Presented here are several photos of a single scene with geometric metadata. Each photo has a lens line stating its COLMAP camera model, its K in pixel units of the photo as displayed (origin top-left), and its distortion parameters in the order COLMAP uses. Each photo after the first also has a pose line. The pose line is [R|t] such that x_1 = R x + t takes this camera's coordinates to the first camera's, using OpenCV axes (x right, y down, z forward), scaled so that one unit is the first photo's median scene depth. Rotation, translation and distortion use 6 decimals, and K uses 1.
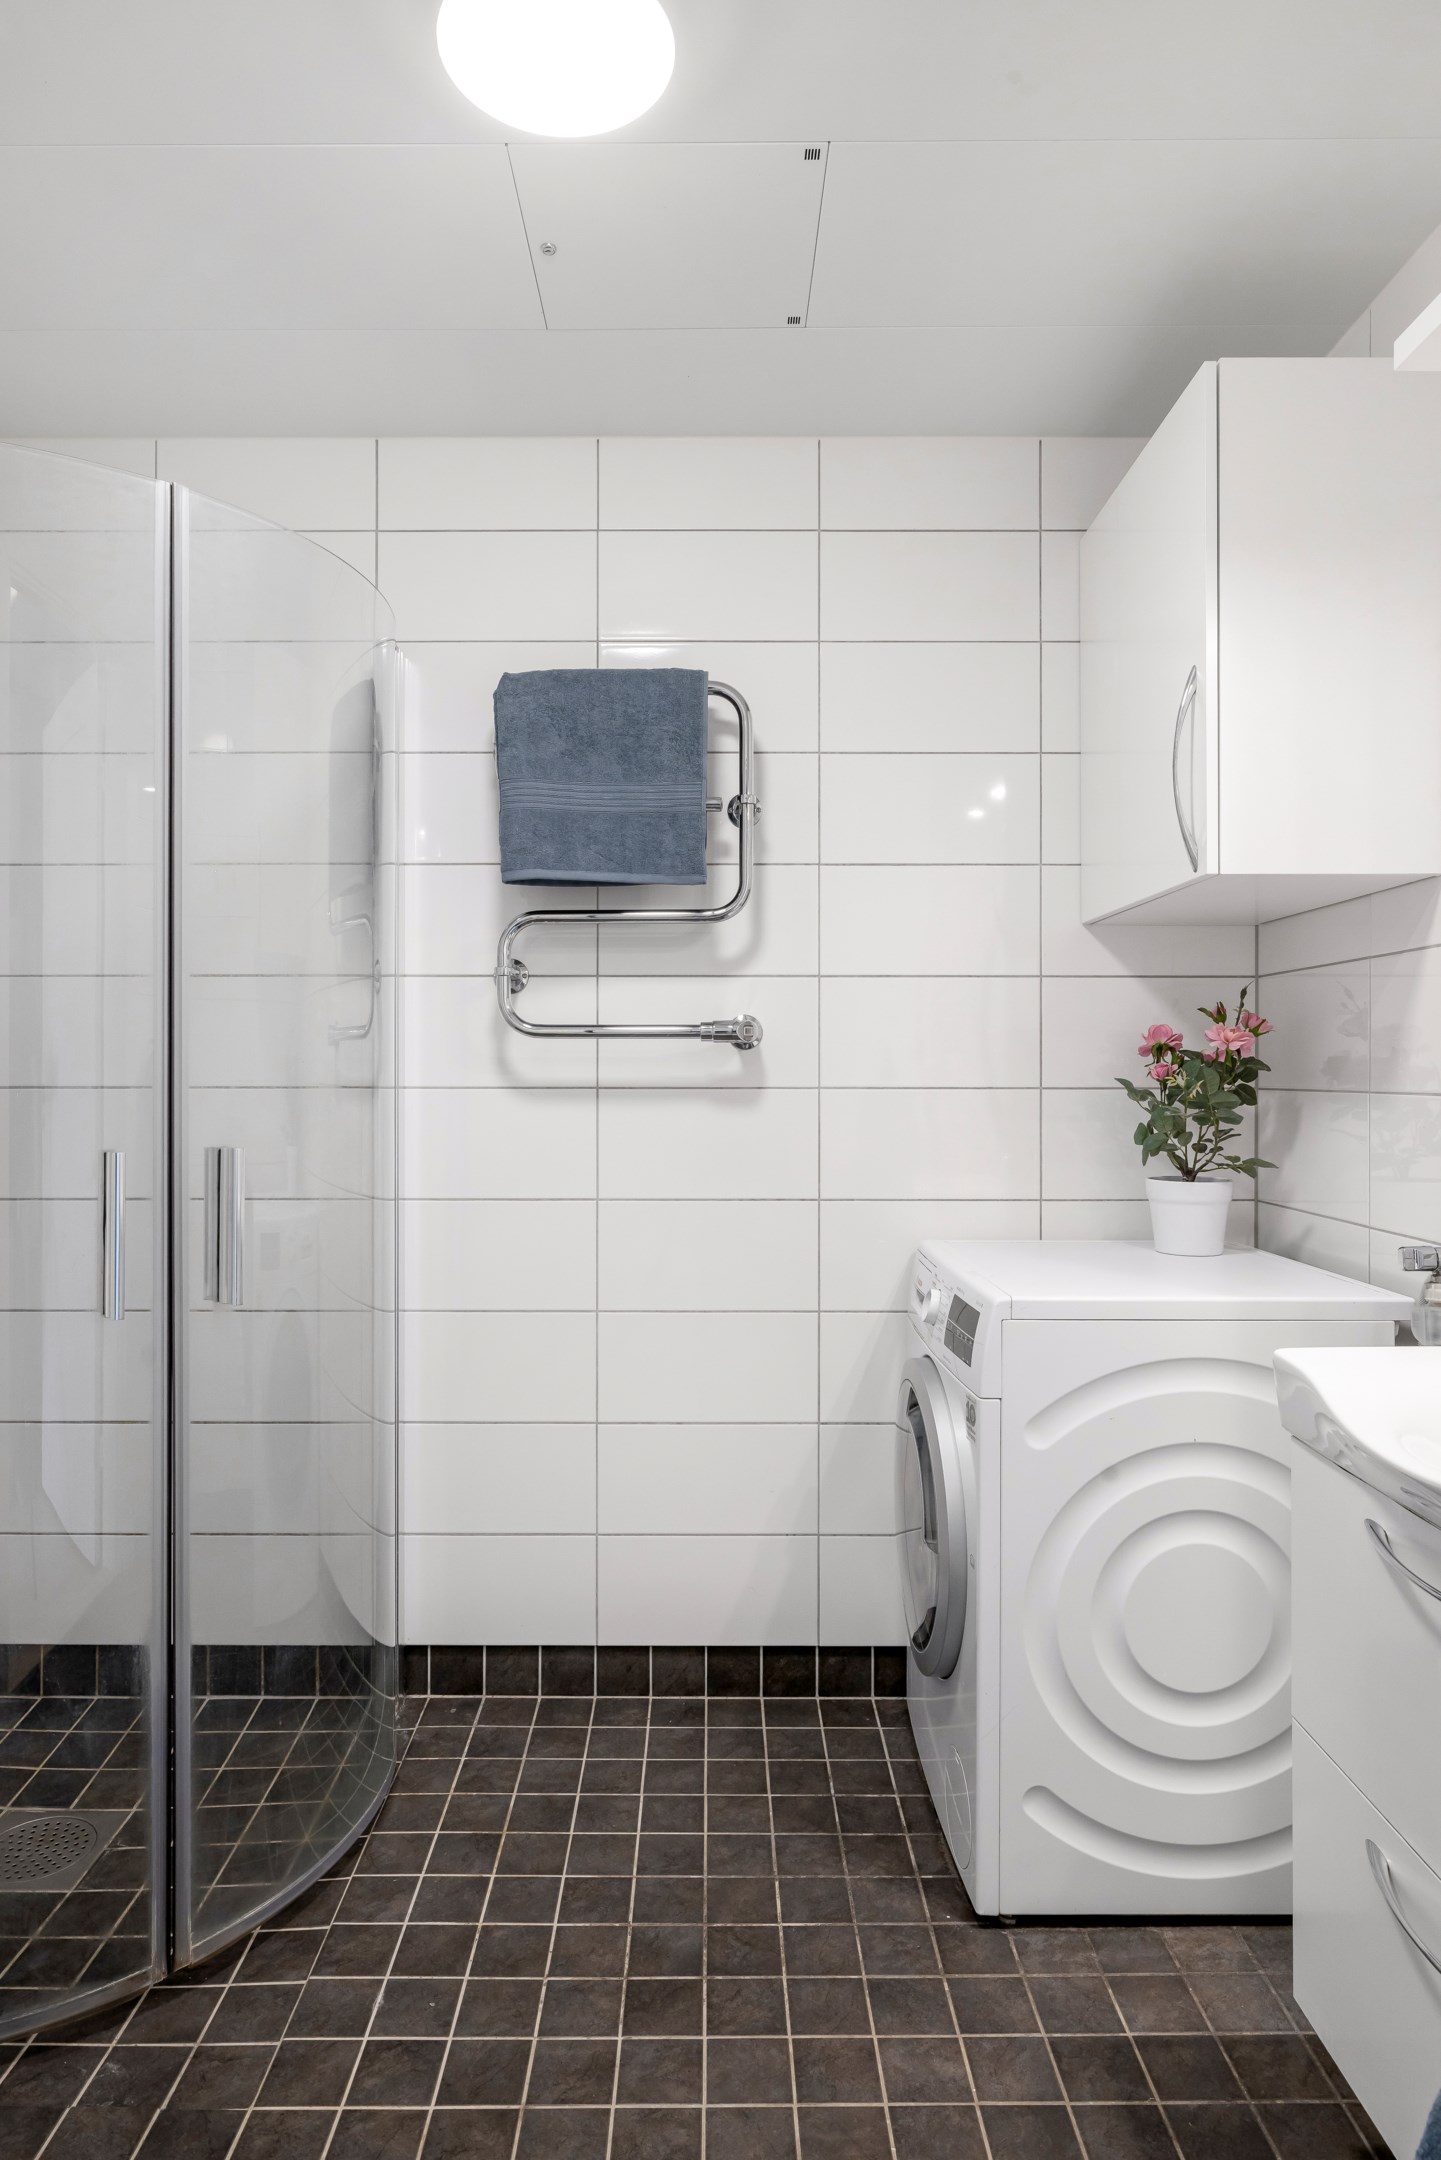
lens RADIAL K [[1619.1, 0, 724.3], [0, 1619.1, 1066.7], [0, 0, 1]] dist [0.001336, 0.000626]
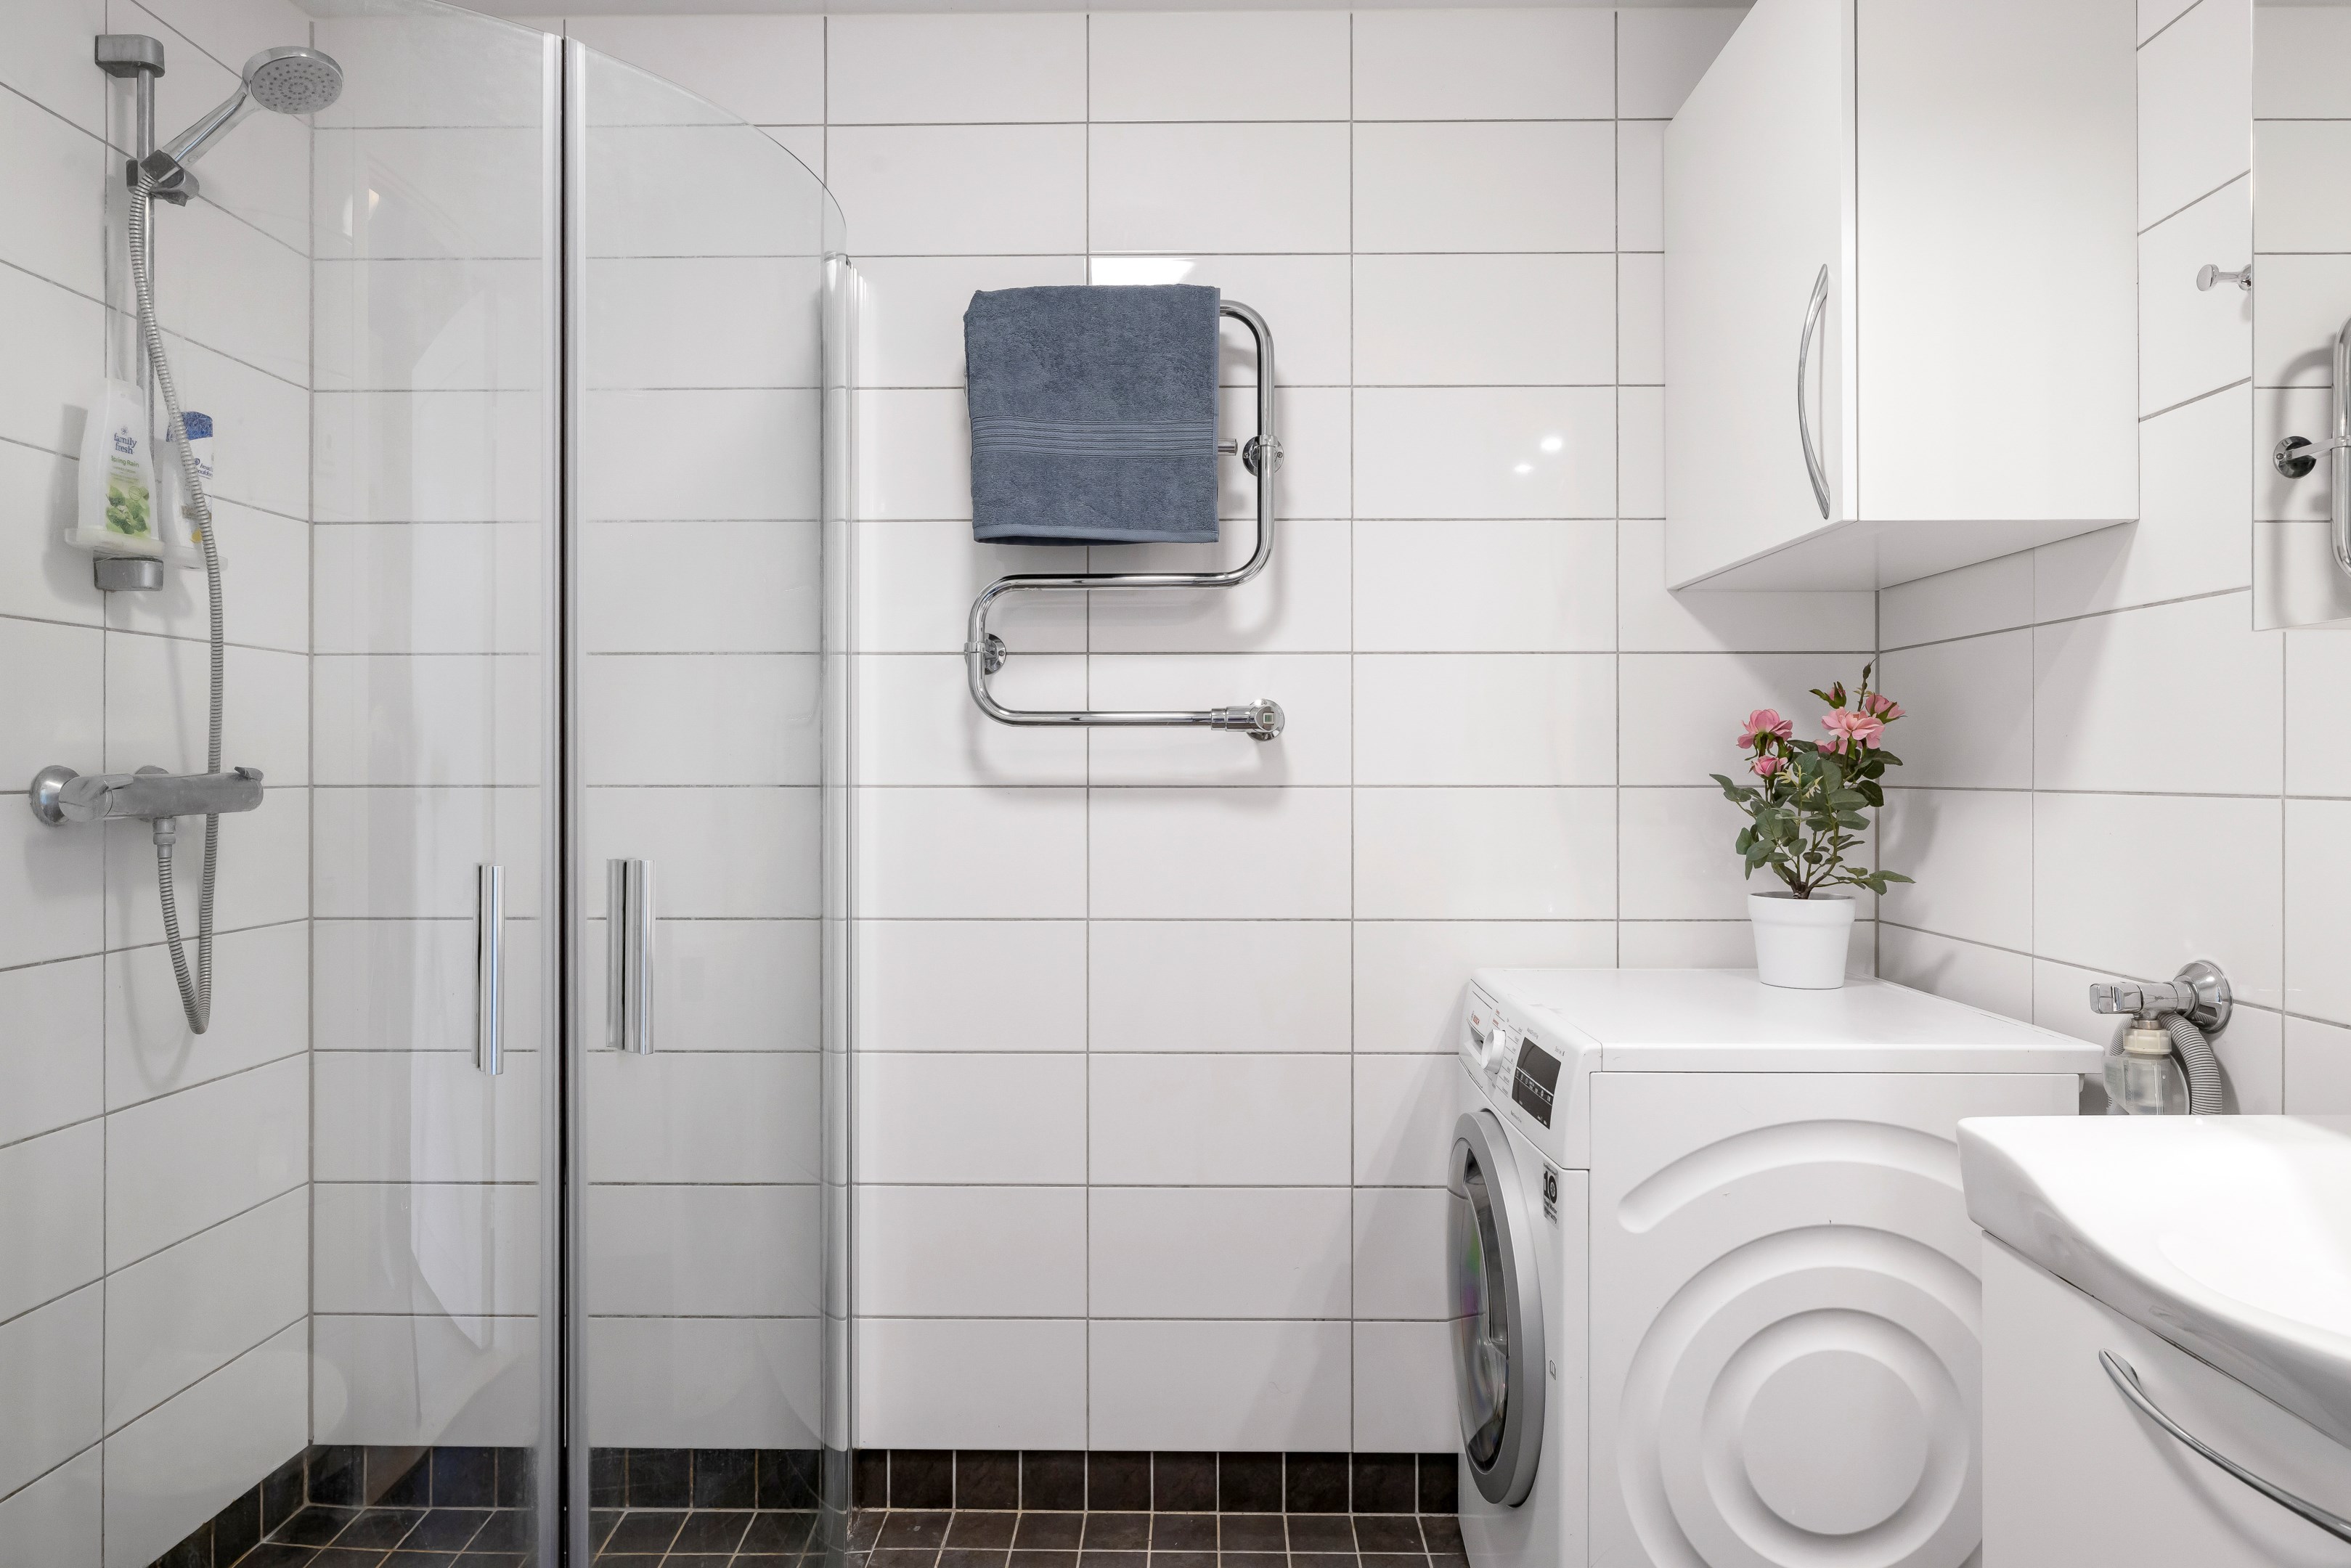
lens RADIAL K [[1636.5, 0, 1189.4], [0, 1636.5, 766.2], [0, 0, 1]] dist [-0.003031, 0.003317]
pose [[0.999913, -0.000985, -0.013165, -0.014917], [0.000959, 0.999998, -0.001984, 0.004448], [0.013167, 0.001972, 0.999911, 0.156251]]
